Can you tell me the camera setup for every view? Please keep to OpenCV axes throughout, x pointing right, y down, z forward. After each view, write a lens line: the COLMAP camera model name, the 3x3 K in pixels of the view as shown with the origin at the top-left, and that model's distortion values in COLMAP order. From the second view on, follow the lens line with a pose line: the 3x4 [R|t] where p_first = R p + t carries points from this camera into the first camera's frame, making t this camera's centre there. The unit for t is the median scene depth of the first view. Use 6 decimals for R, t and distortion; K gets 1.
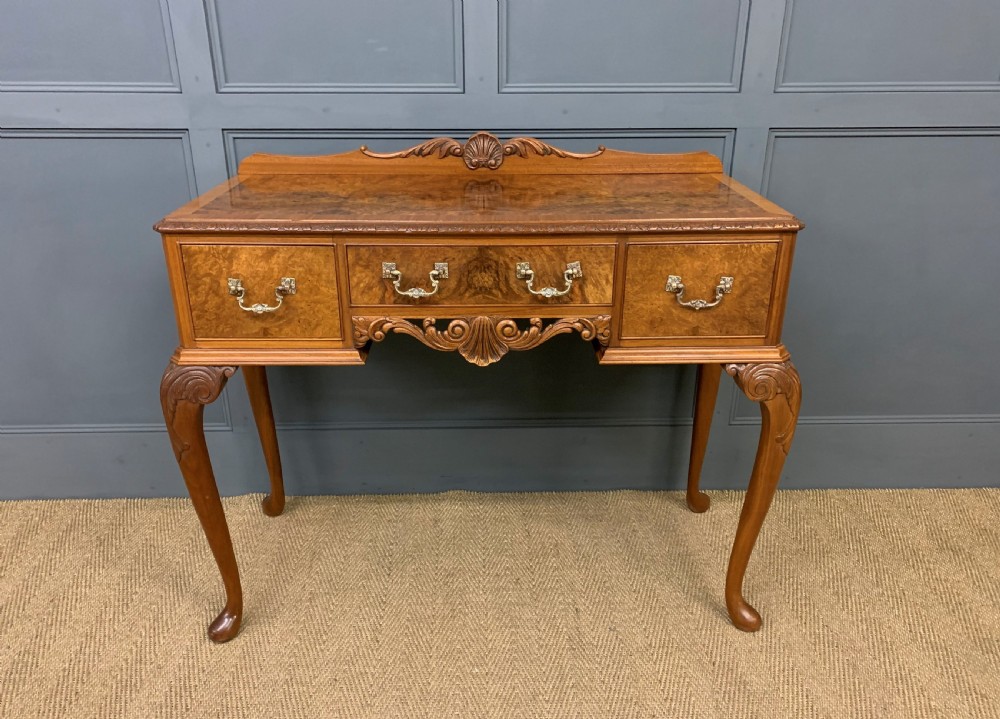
lens RADIAL K [[779.4, 0, 495.7], [0, 779.4, 373.6], [0, 0, 1]] dist [0.061386, -0.048806]
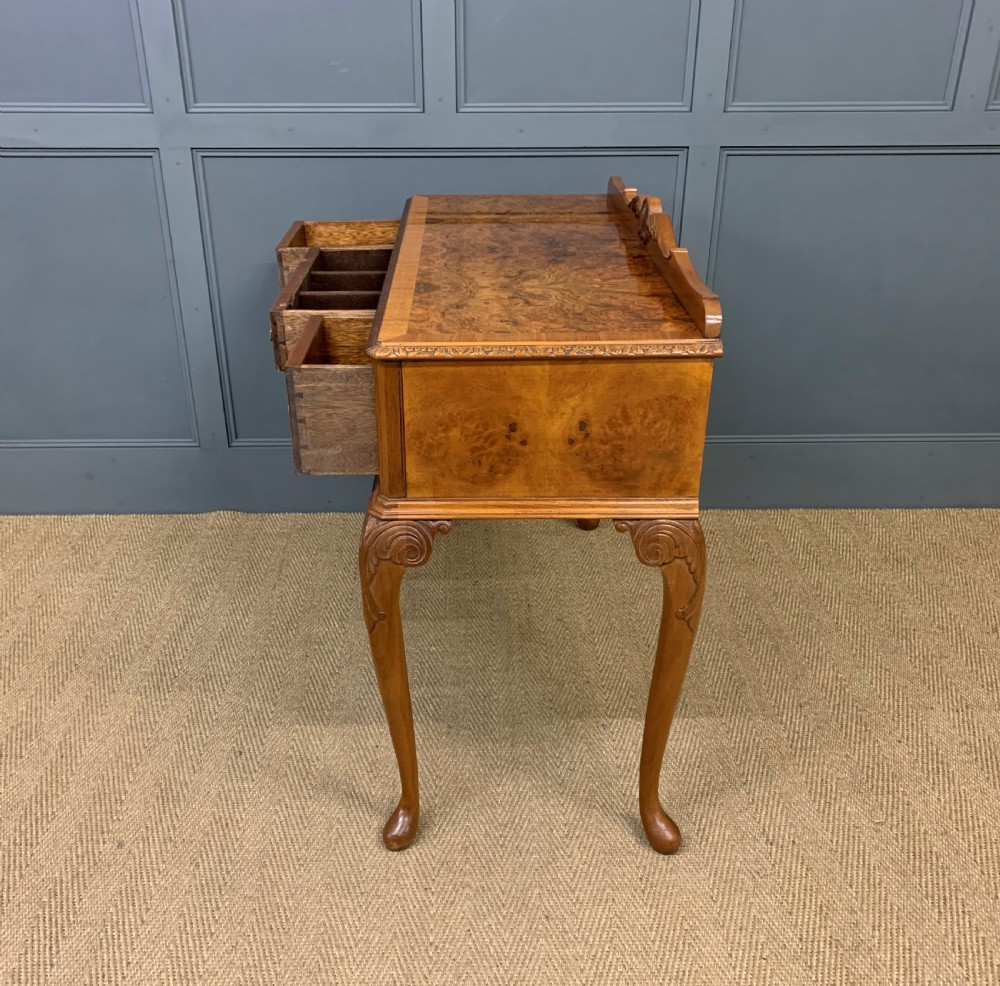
lens RADIAL K [[1006.2, 0, 478.8], [0, 1006.2, 489.5], [0, 0, 1]] dist [0.041972, -0.040491]
pose [[0.999937, 0.003260, -0.010714, 0.054878], [-0.002696, 0.998629, 0.052283, 0.078721], [0.010870, -0.052250, 0.998575, -0.404410]]
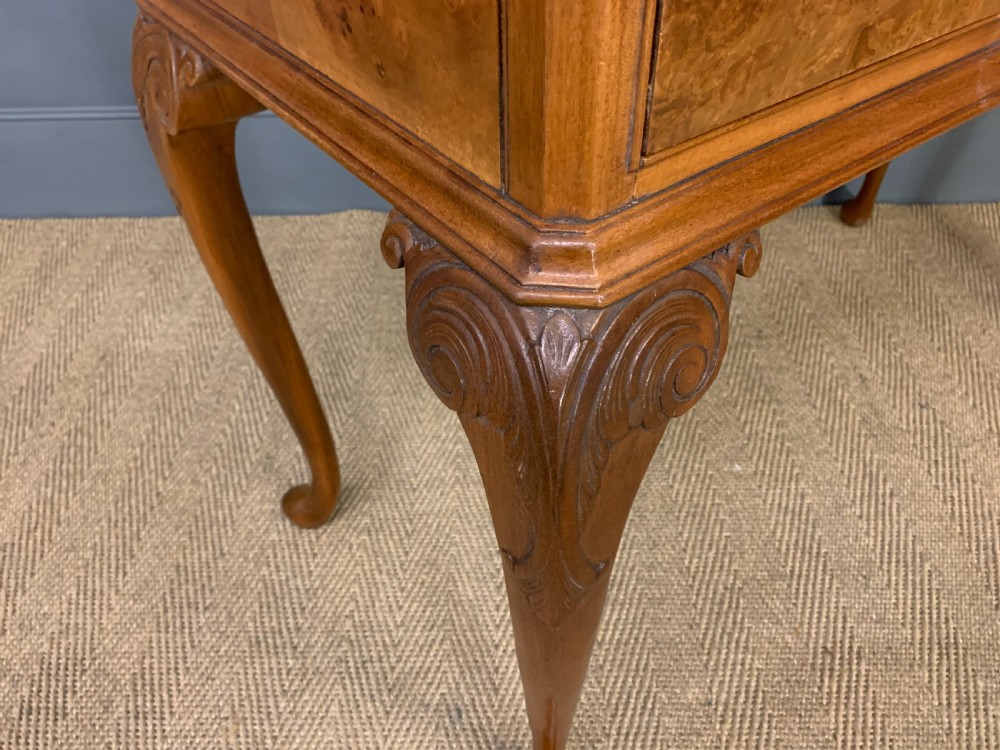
lens RADIAL K [[775.0, 0, 499.9], [0, 775.0, 367.9], [0, 0, 1]] dist [0.003363, 0.002970]
pose [[0.999388, 0.004408, -0.034694, -0.206826], [0.007239, 0.944466, 0.328529, 0.079970], [0.034215, -0.328579, 0.943857, 0.405838]]
